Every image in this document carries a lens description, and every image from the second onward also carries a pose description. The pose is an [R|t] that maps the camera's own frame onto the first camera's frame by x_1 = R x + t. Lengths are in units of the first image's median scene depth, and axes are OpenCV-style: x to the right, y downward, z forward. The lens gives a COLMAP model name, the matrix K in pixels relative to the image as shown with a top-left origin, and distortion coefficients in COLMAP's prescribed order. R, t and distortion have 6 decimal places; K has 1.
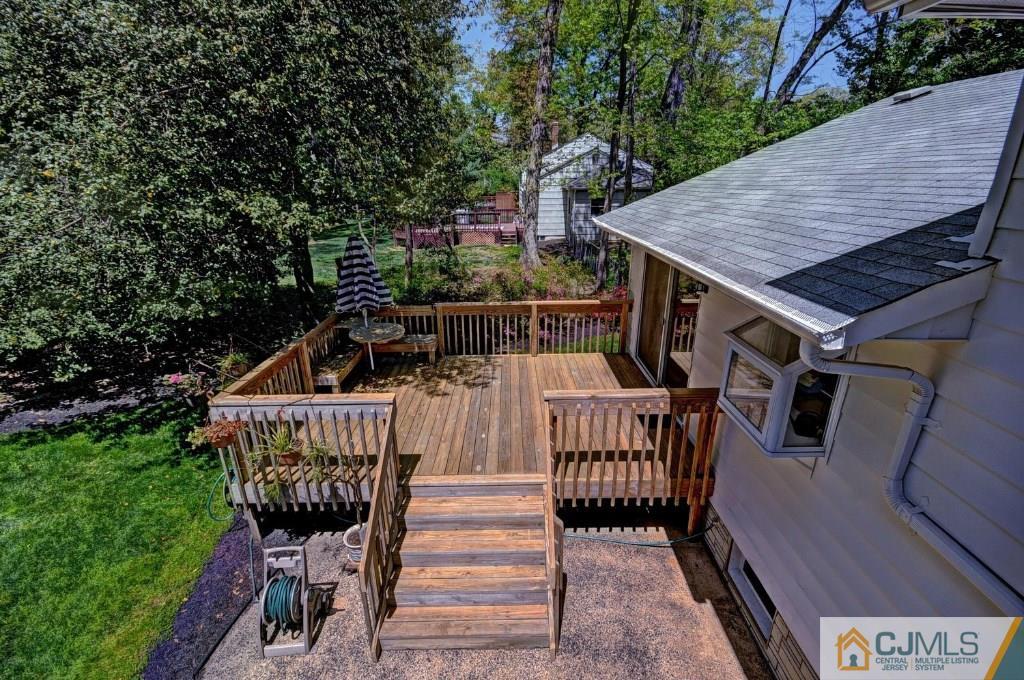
lens RADIAL K [[453.5, 0, 508.8], [0, 453.5, 341.5], [0, 0, 1]] dist [-0.000275, 0.000249]
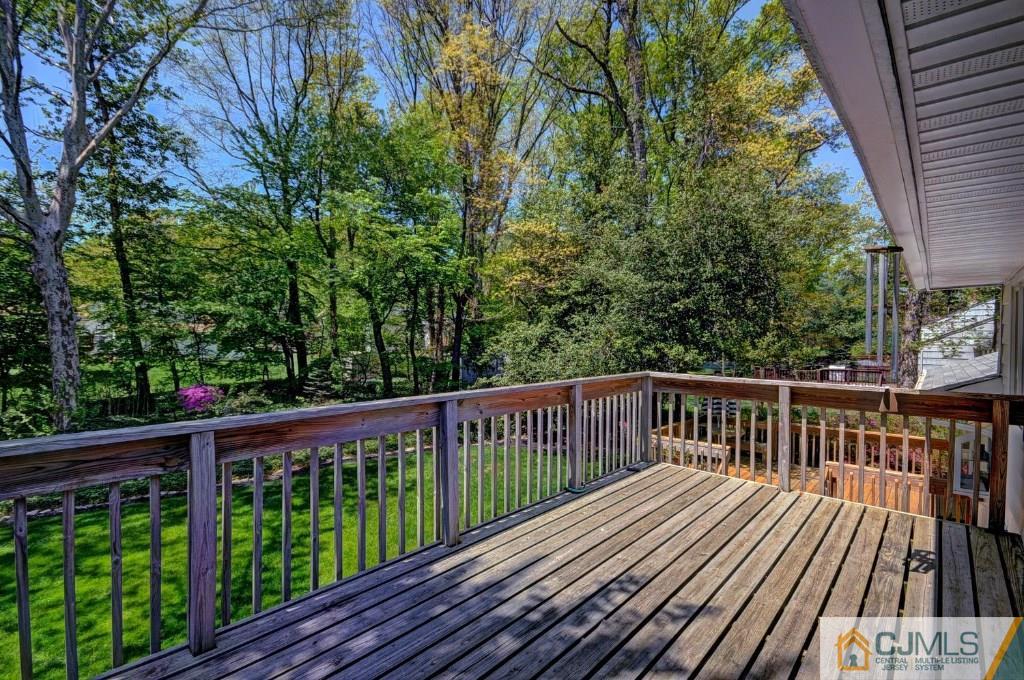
lens RADIAL K [[453.5, 0, 508.8], [0, 453.5, 341.5], [0, 0, 1]] dist [-0.000275, 0.000249]
pose [[0.722400, 0.021680, -0.691136, 0.126515], [-0.243625, 0.943397, -0.225052, 0.116686], [0.647137, 0.330955, 0.686792, -0.345192]]
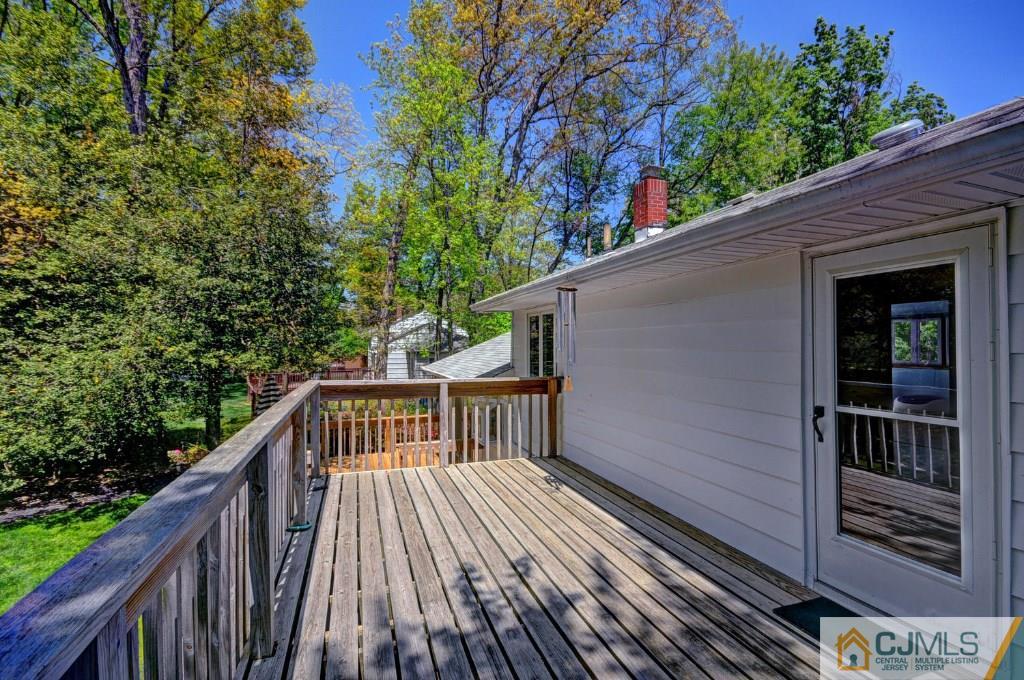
lens RADIAL K [[453.5, 0, 508.8], [0, 453.5, 341.5], [0, 0, 1]] dist [-0.000275, 0.000249]
pose [[0.945680, 0.015224, 0.324742, -0.035628], [0.096371, 0.940878, -0.324748, 0.128105], [-0.310487, 0.338403, 0.888303, -0.374831]]
